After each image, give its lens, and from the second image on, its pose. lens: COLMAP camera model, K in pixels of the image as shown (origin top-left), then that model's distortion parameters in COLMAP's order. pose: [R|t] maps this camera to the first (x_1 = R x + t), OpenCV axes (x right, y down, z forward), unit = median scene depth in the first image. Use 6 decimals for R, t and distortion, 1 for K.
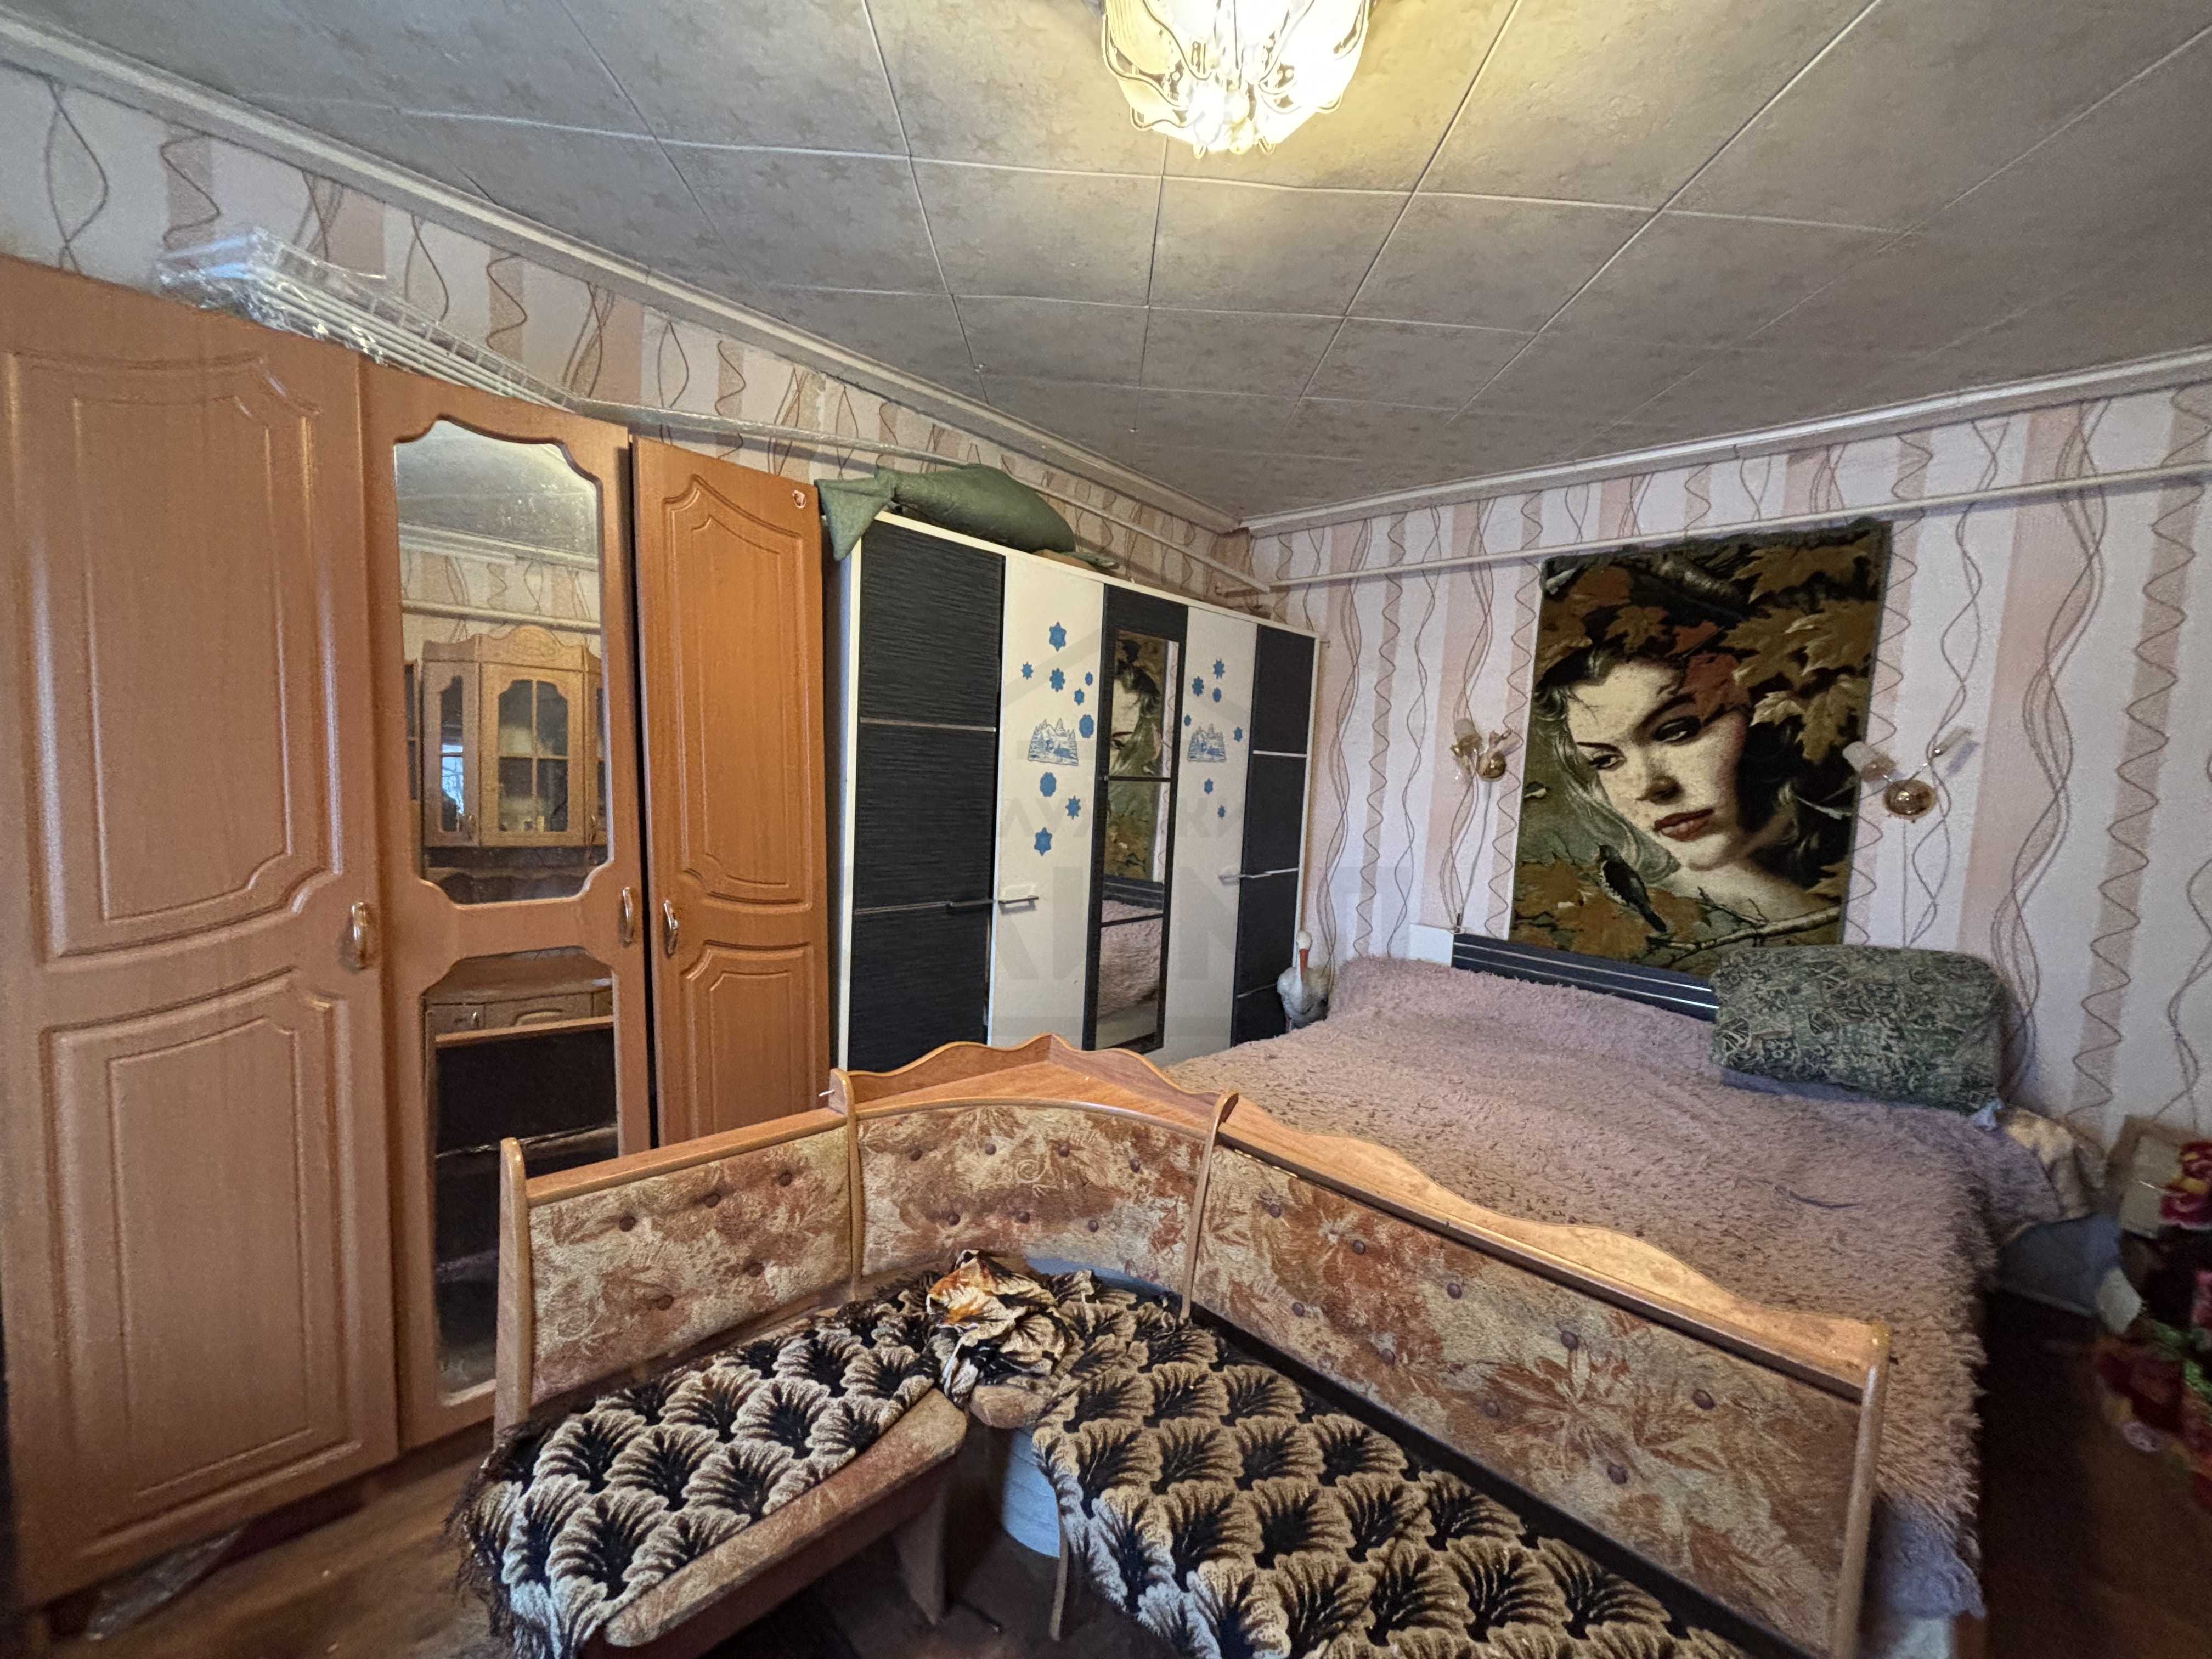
lens RADIAL K [[889.6, 0, 1088.0], [0, 889.6, 829.1], [0, 0, 1]] dist [0.000410, -0.000510]
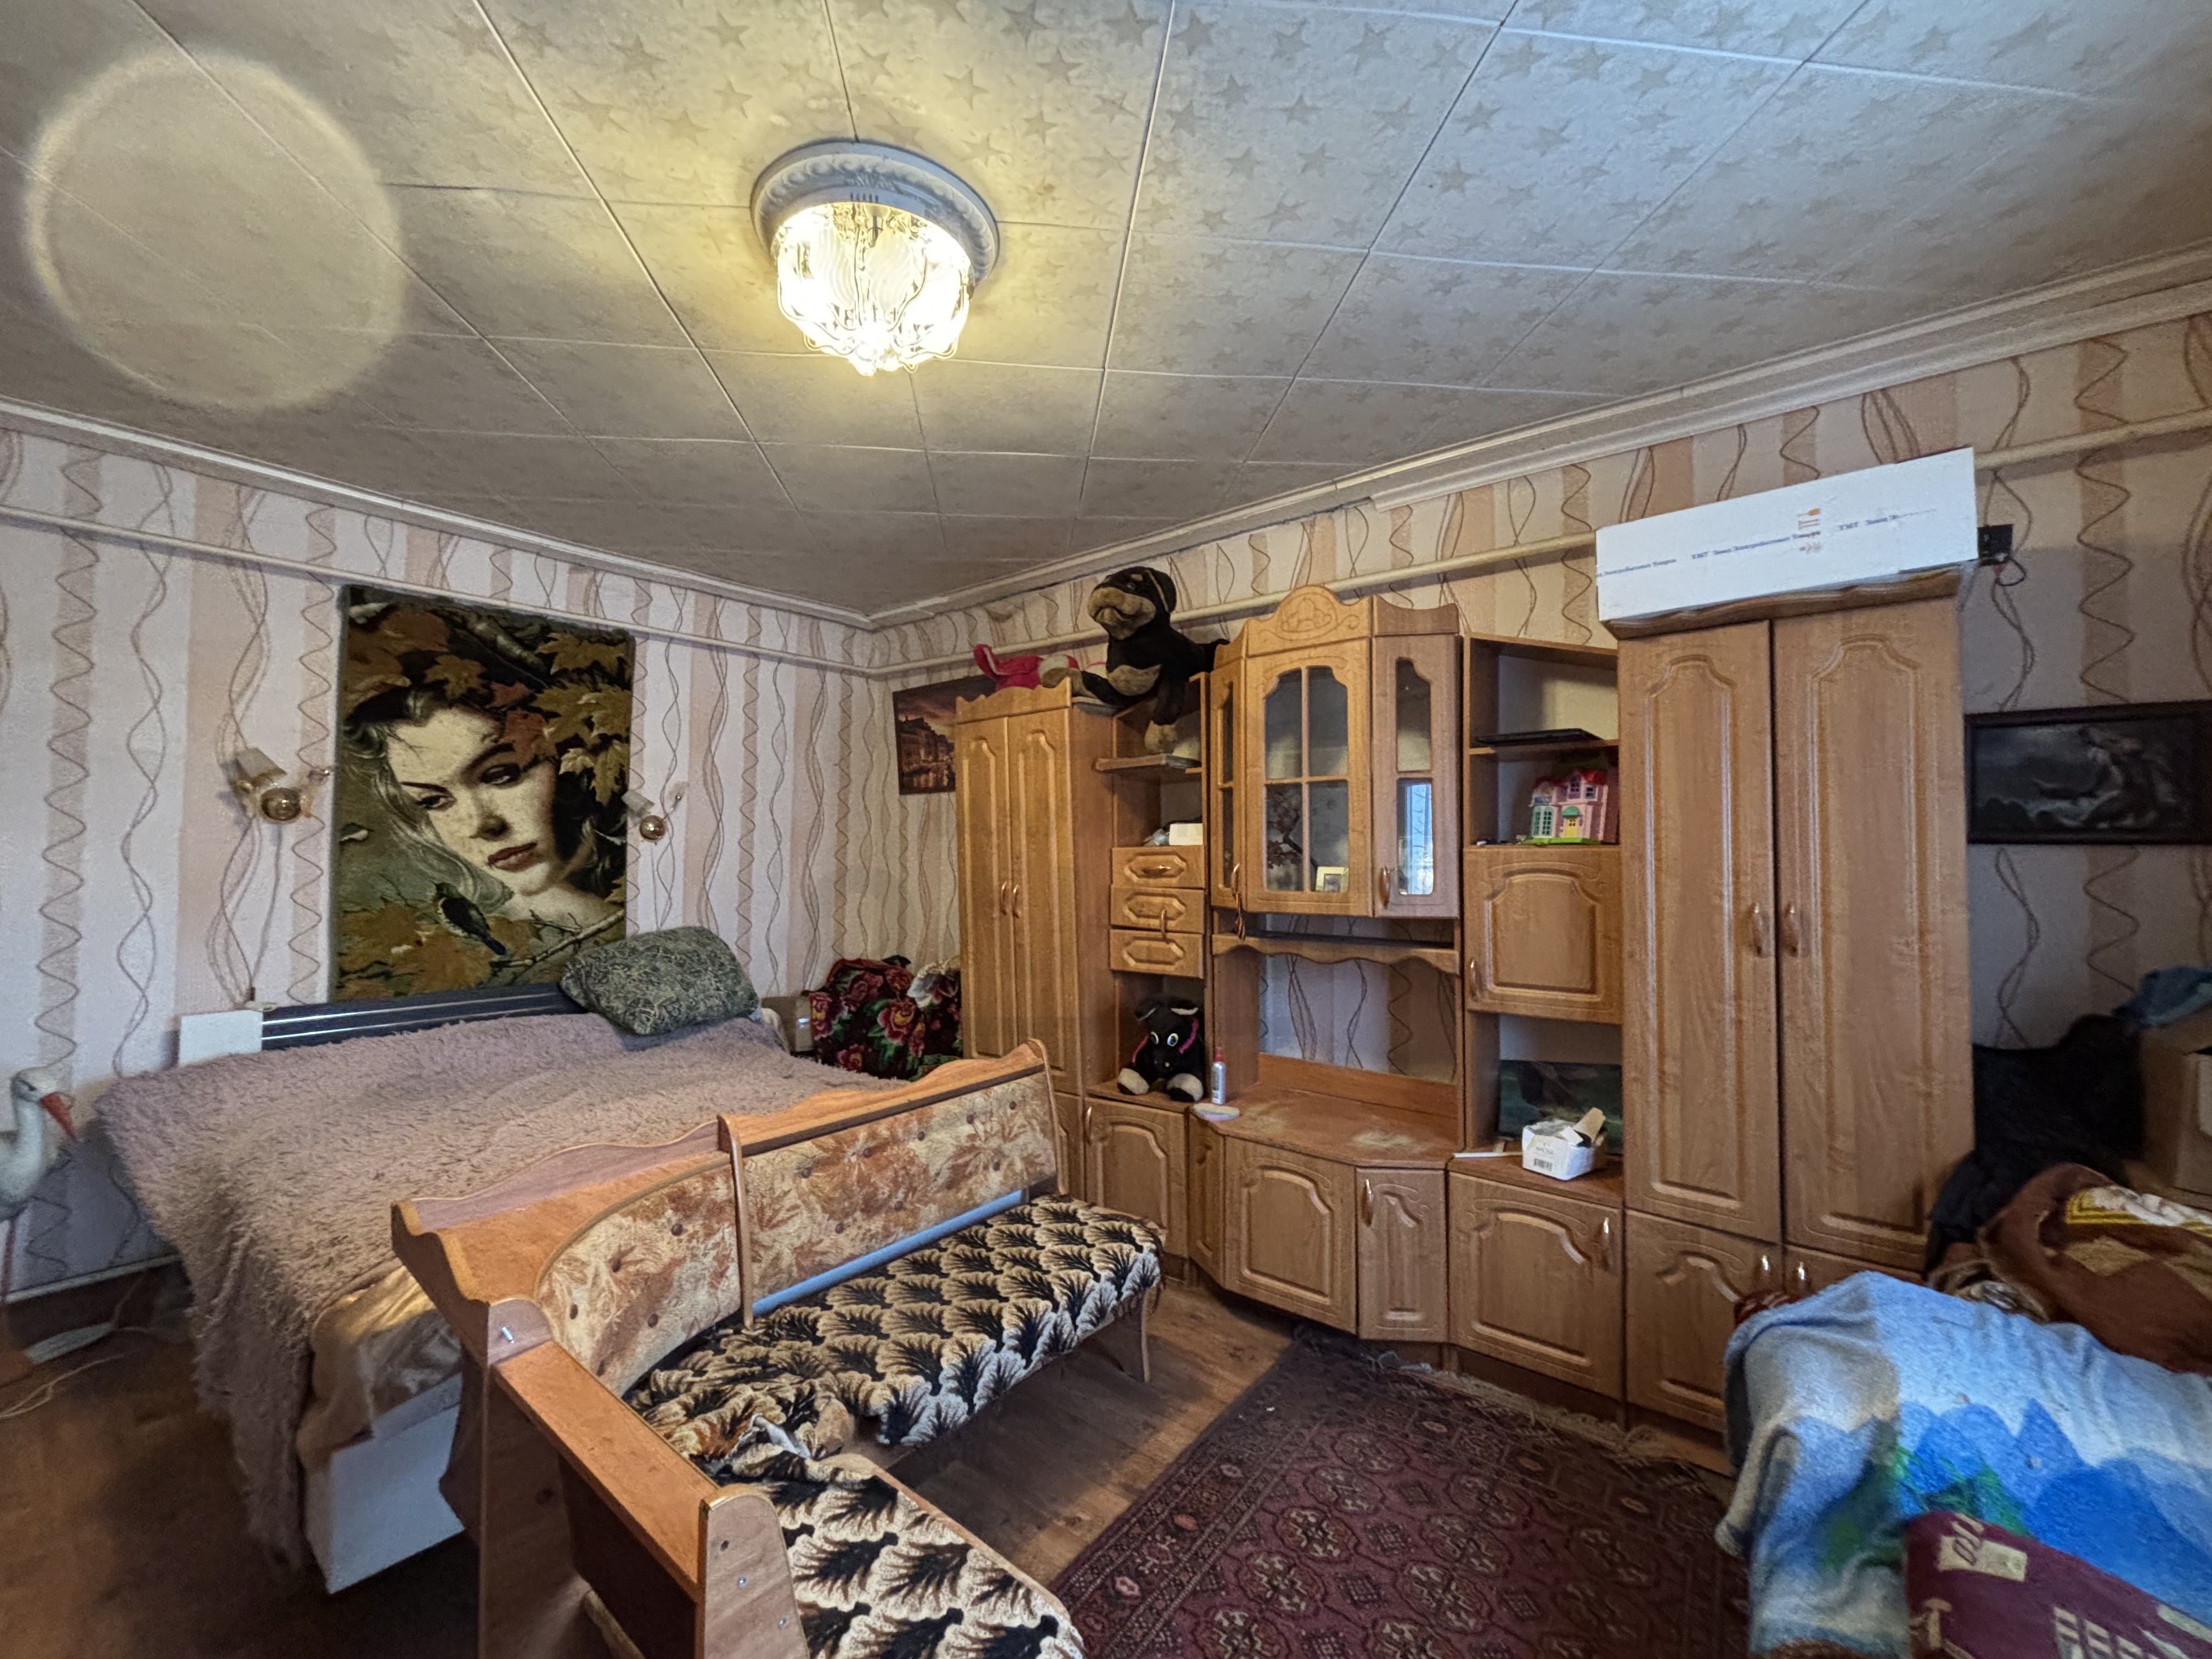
lens RADIAL K [[889.6, 0, 1113.4], [0, 889.6, 836.7], [0, 0, 1]] dist [0.000410, -0.000510]
pose [[-0.102531, -0.039014, 0.993964, -0.552666], [0.061853, 0.997047, 0.045515, -0.036431], [-0.992805, 0.066146, -0.099815, 0.351199]]
